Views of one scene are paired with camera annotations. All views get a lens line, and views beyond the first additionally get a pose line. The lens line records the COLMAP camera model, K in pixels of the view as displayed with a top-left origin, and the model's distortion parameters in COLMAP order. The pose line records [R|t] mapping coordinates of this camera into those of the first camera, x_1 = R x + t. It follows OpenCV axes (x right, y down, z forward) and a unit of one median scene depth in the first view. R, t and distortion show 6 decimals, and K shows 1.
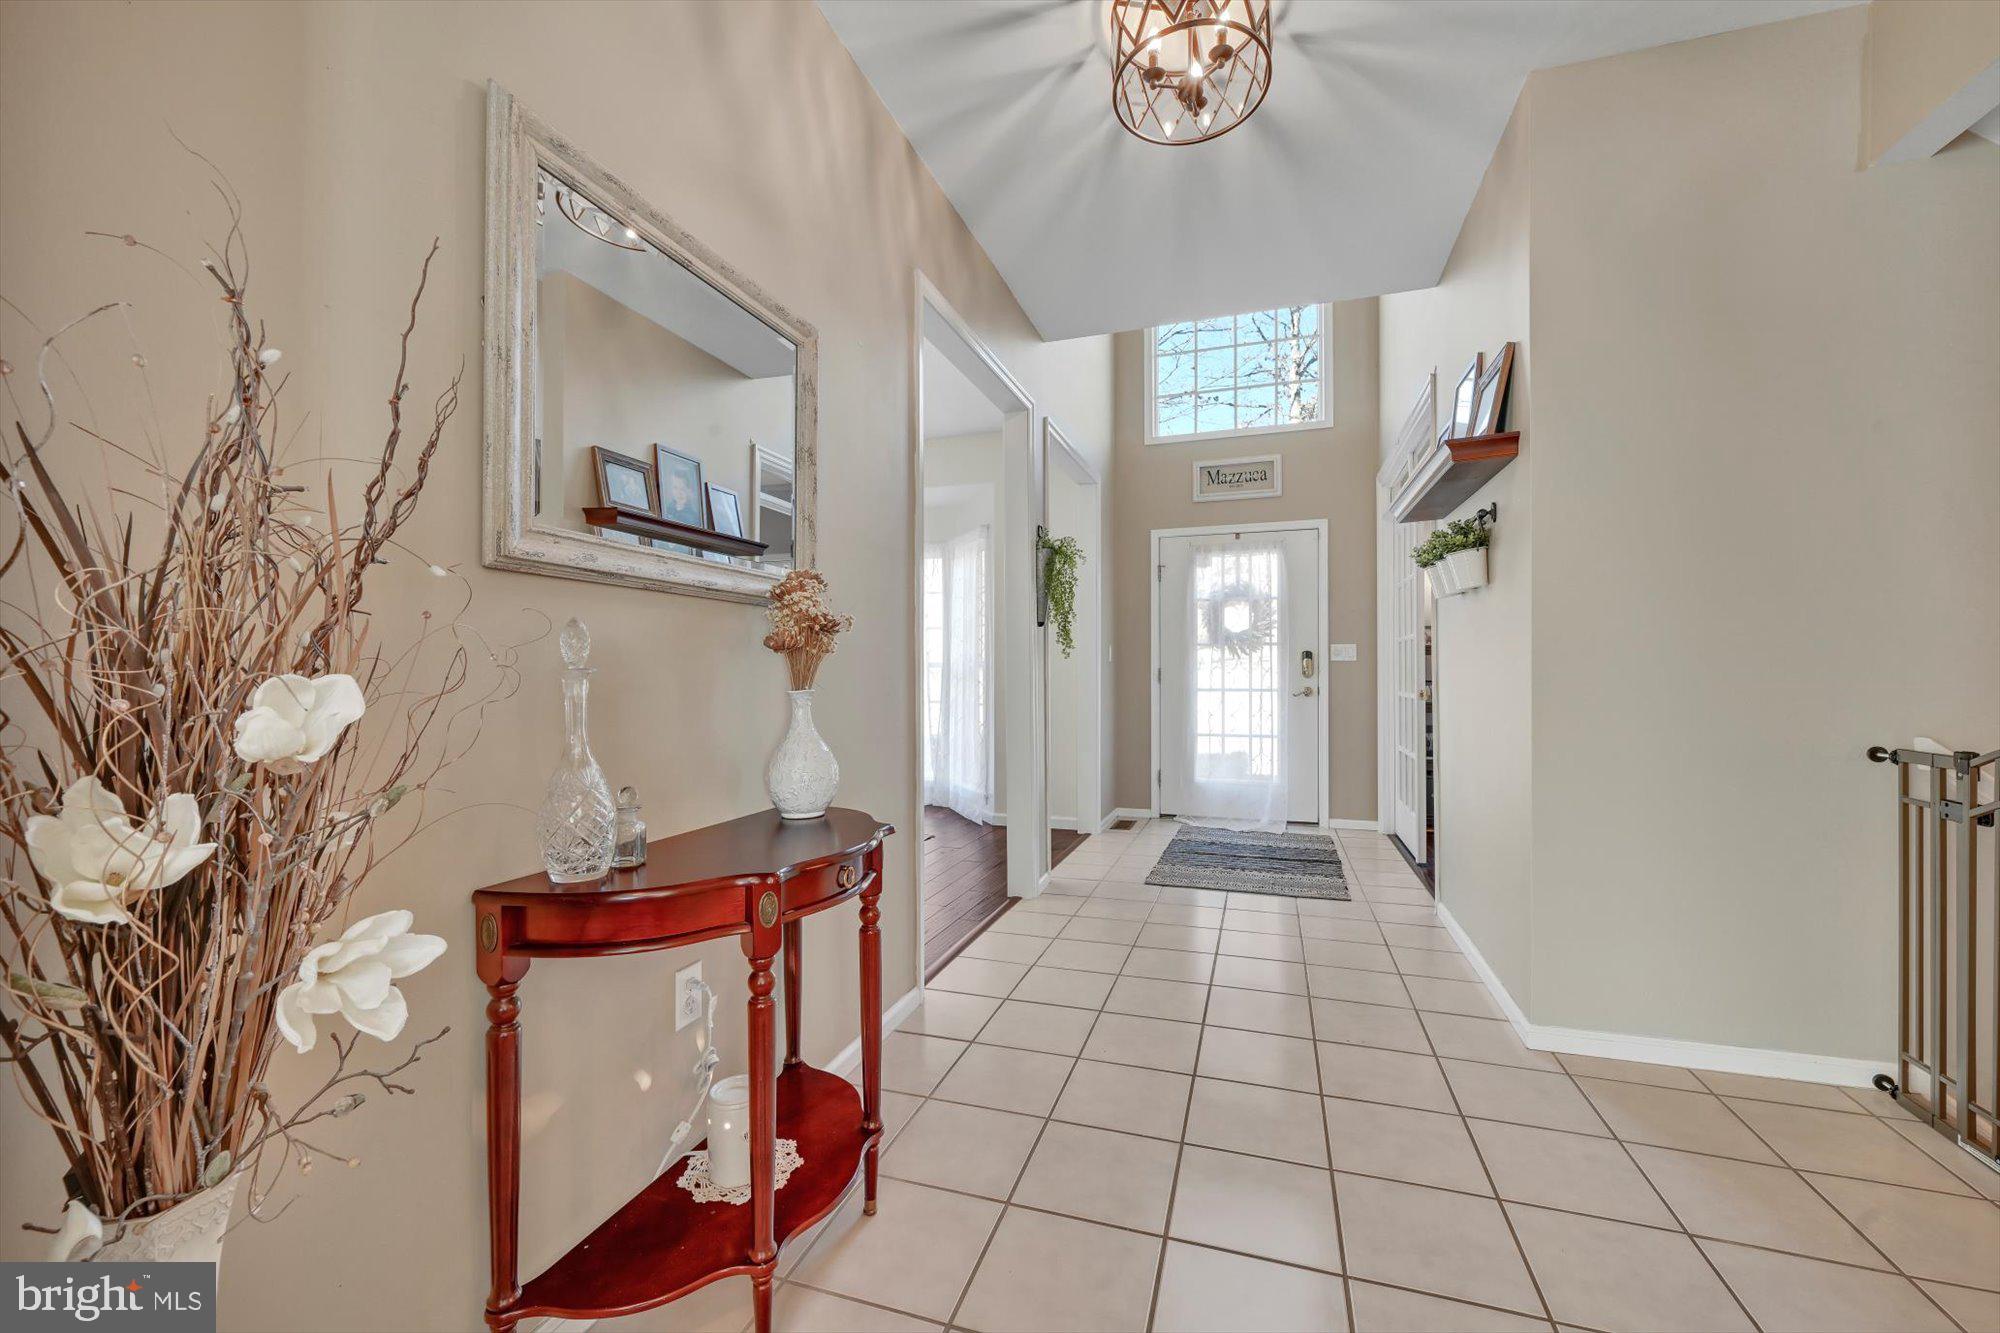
lens RADIAL K [[806.5, 0, 1000.0], [0, 806.5, 666.5], [0, 0, 1]] dist [0.000032, -0.000063]
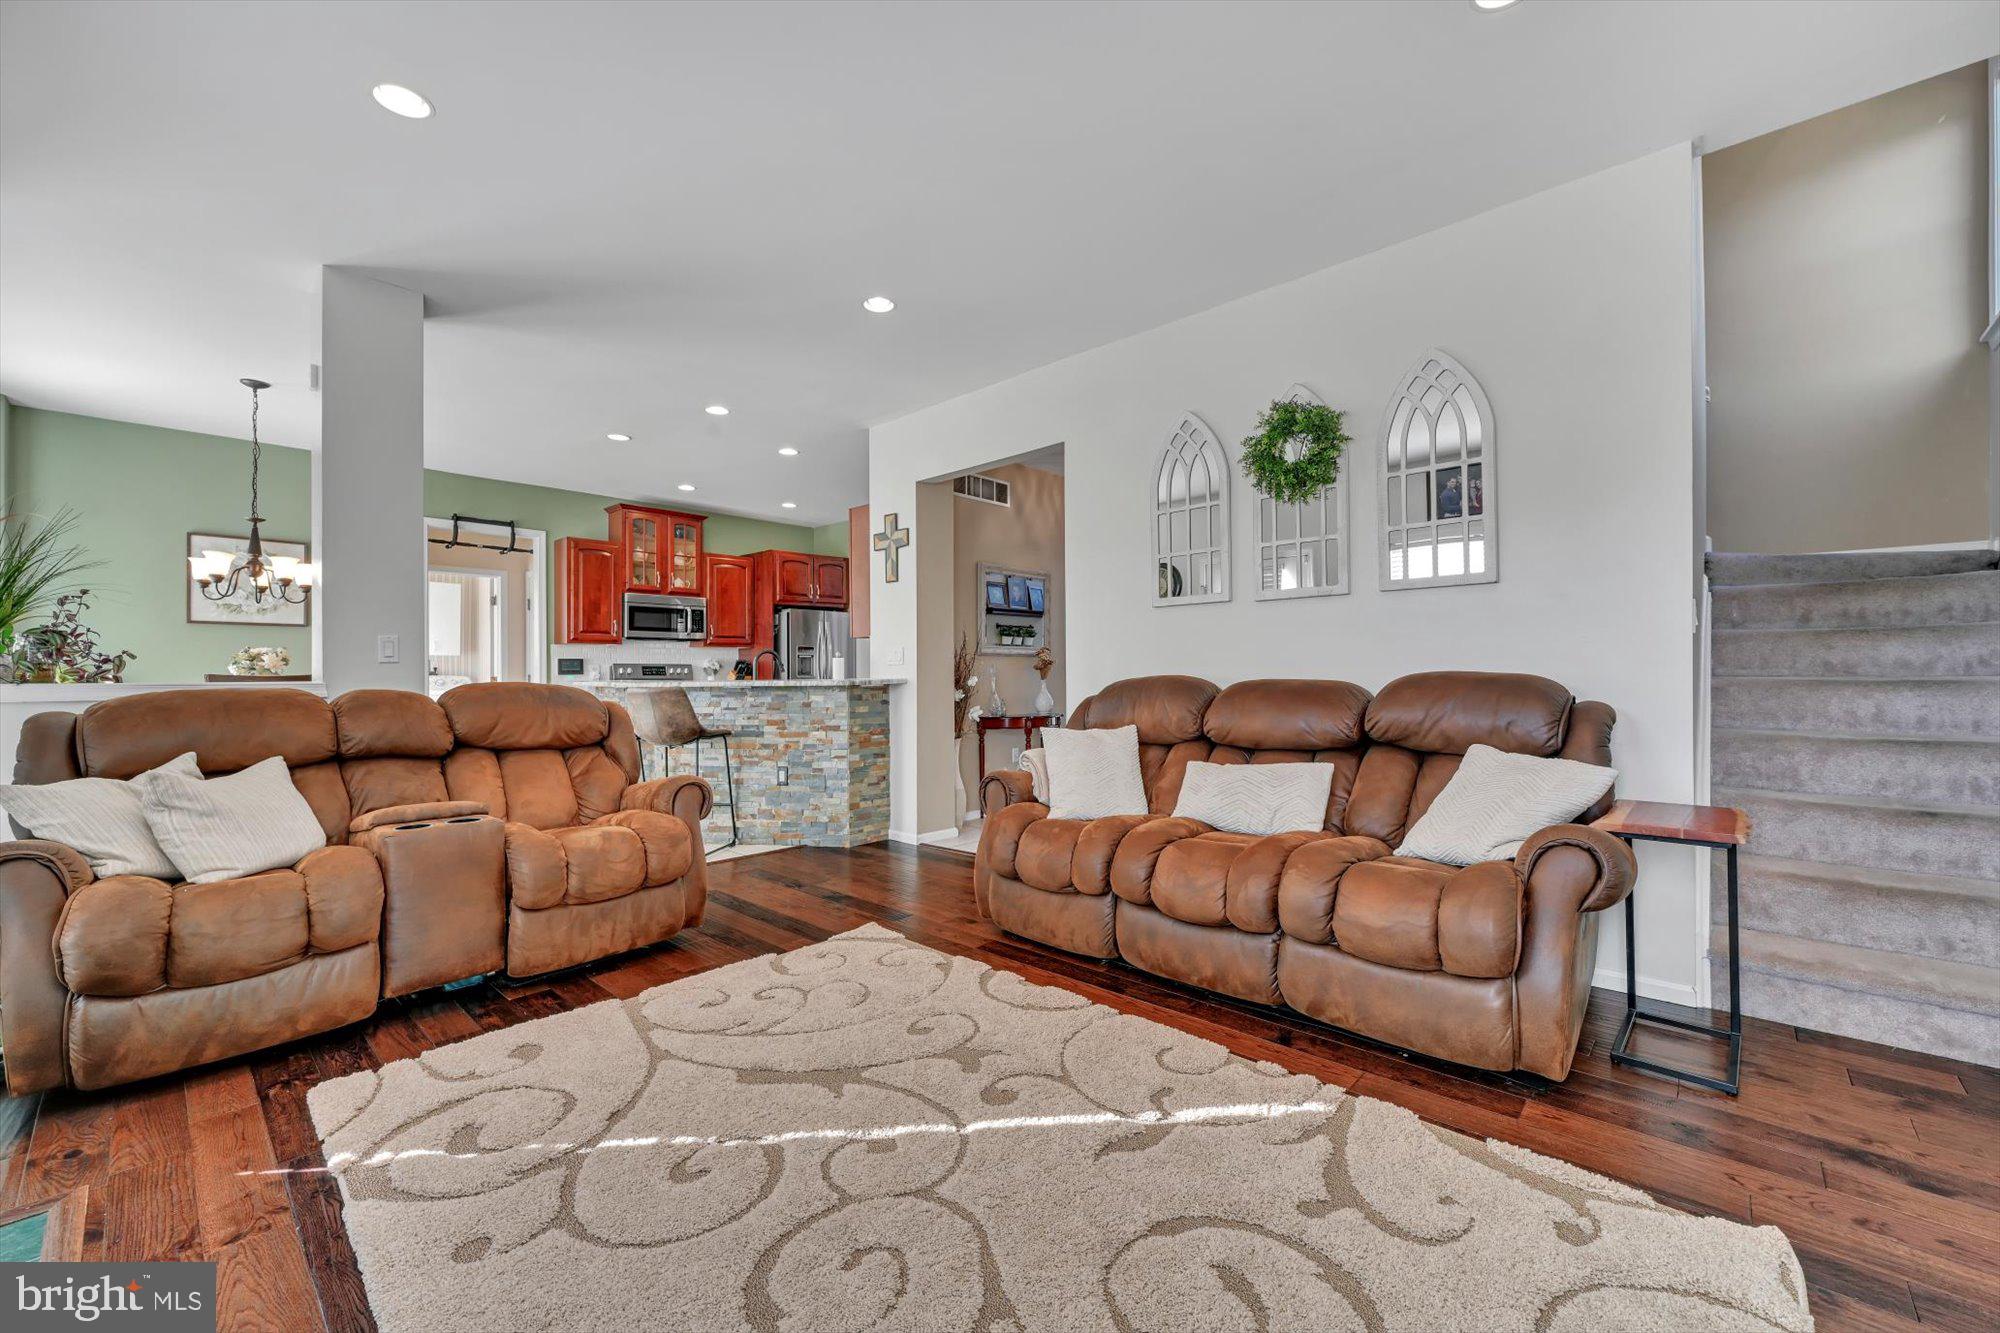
lens RADIAL K [[806.5, 0, 1000.0], [0, 806.5, 666.5], [0, 0, 1]] dist [0.000032, -0.000063]
pose [[0.916350, -0.010961, -0.400227, 1.125475], [0.012250, 0.999925, 0.000661, -0.037724], [0.400190, -0.005508, 0.916416, -2.660328]]
